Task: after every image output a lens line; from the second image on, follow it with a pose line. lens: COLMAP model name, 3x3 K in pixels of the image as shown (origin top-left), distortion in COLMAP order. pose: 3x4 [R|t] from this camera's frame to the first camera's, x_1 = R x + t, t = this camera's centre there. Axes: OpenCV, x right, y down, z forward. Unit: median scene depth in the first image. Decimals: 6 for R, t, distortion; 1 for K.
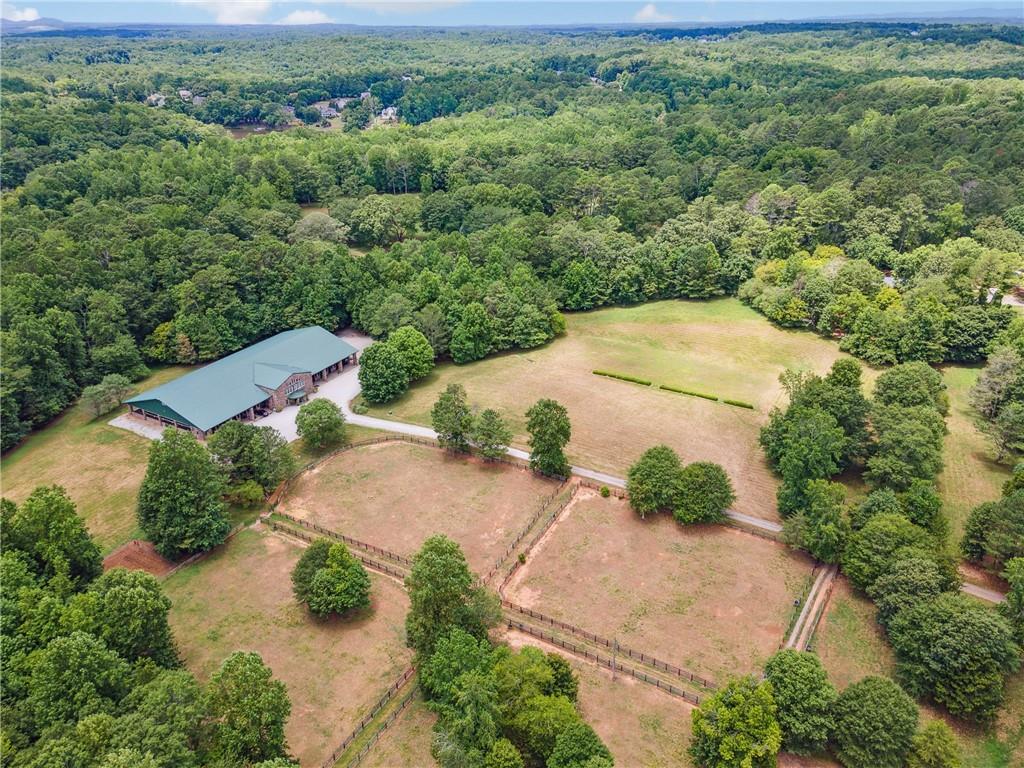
lens RADIAL K [[752.3, 0, 512.0], [0, 752.3, 384.0], [0, 0, 1]] dist [0.048661, 0.002739]
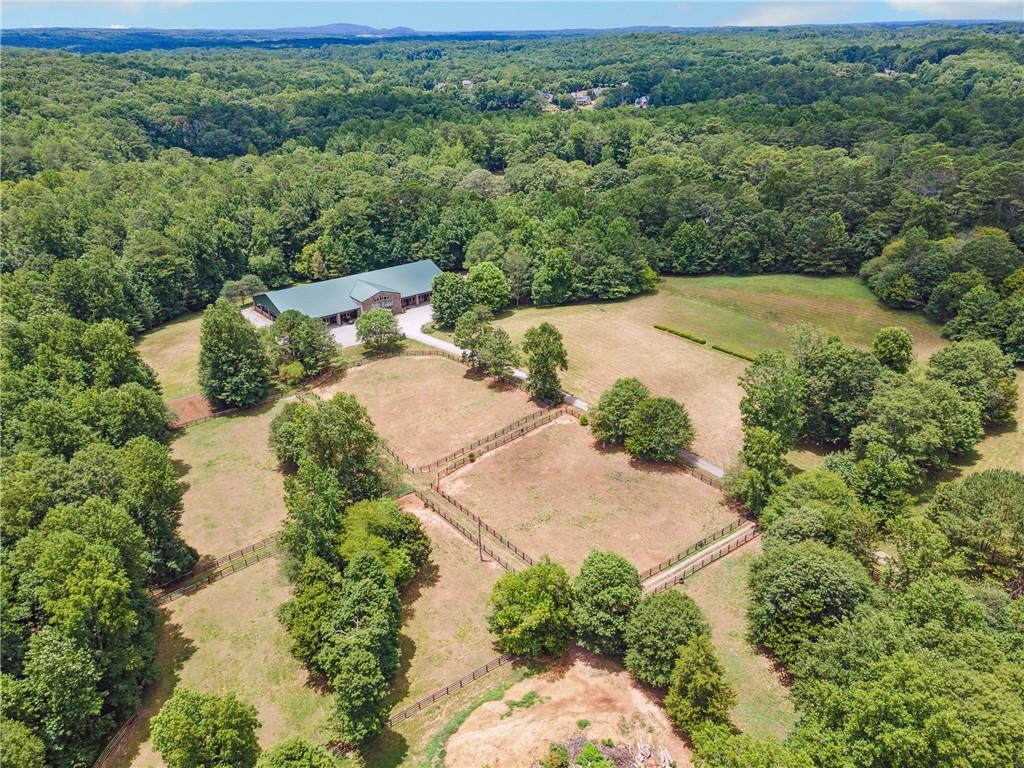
lens RADIAL K [[762.0, 0, 512.0], [0, 762.0, 384.0], [0, 0, 1]] dist [0.046365, 0.009298]
pose [[0.930528, 0.151780, -0.333288, 0.253044], [-0.154713, 0.987797, 0.017894, 0.063397], [0.331937, 0.034913, 0.942655, 0.006143]]
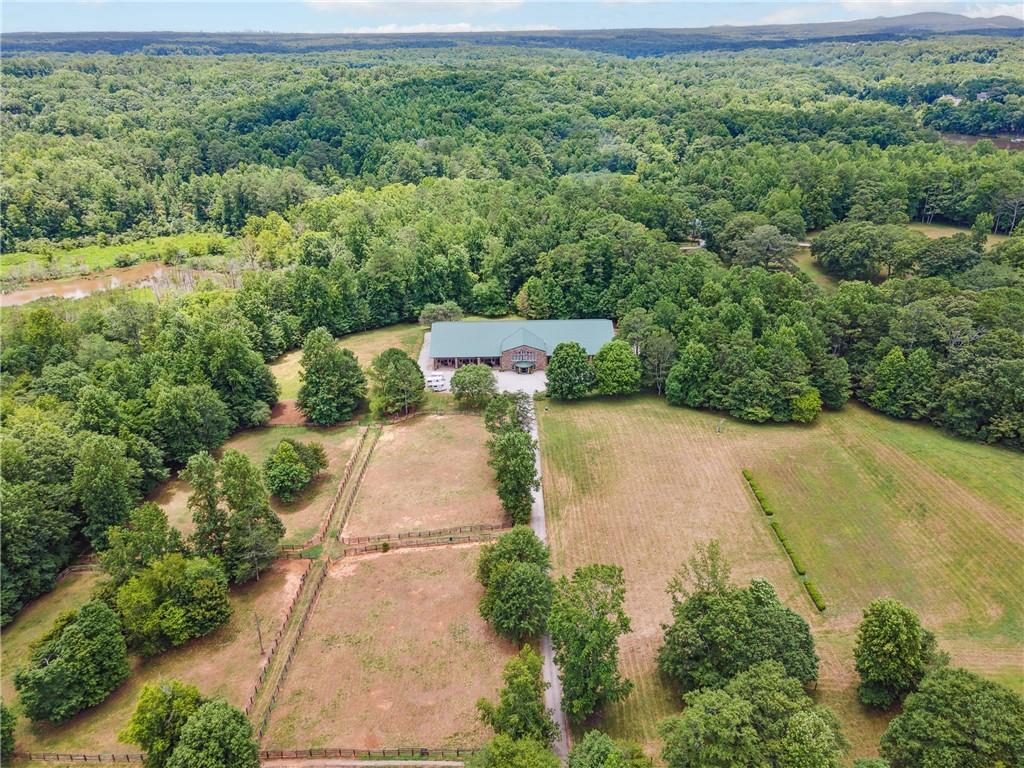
lens RADIAL K [[762.0, 0, 512.0], [0, 762.0, 384.0], [0, 0, 1]] dist [0.046365, 0.009298]
pose [[0.513541, 0.363495, -0.777269, 0.520983], [-0.365094, 0.912316, 0.185434, -0.143575], [0.776520, 0.188548, 0.601221, 0.288176]]
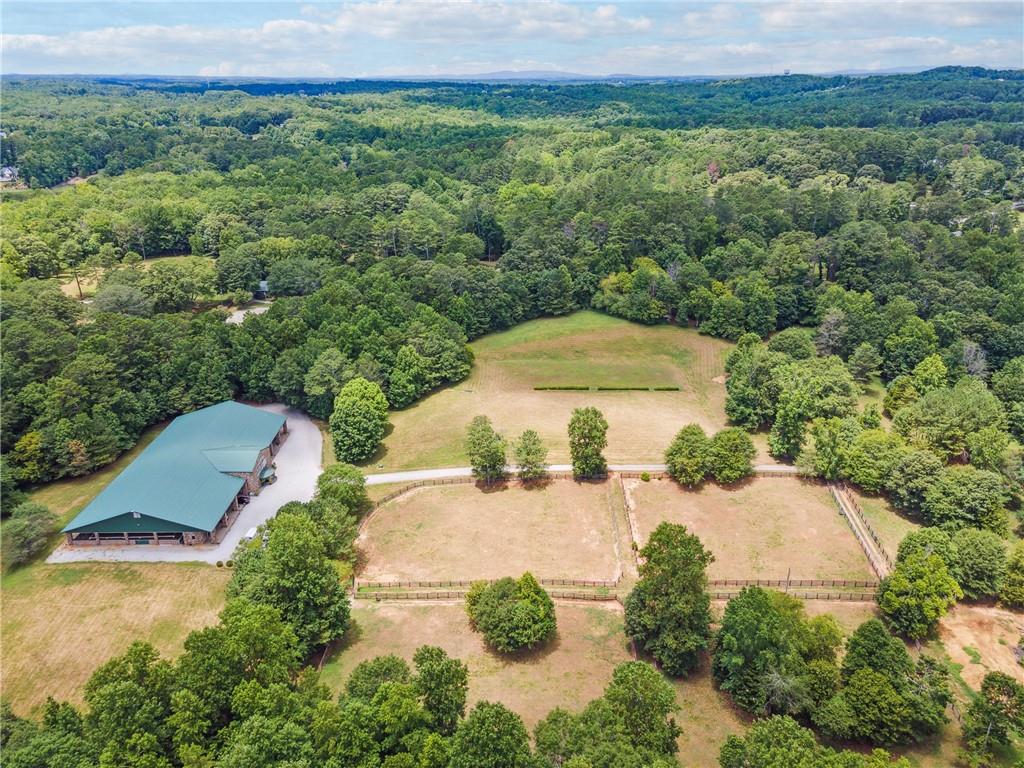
lens RADIAL K [[752.3, 0, 512.0], [0, 752.3, 384.0], [0, 0, 1]] dist [0.048661, 0.002739]
pose [[0.871229, -0.183377, 0.455339, -0.376509], [0.210332, 0.977591, -0.008739, -0.018177], [-0.443533, 0.103386, 0.890275, 0.042434]]
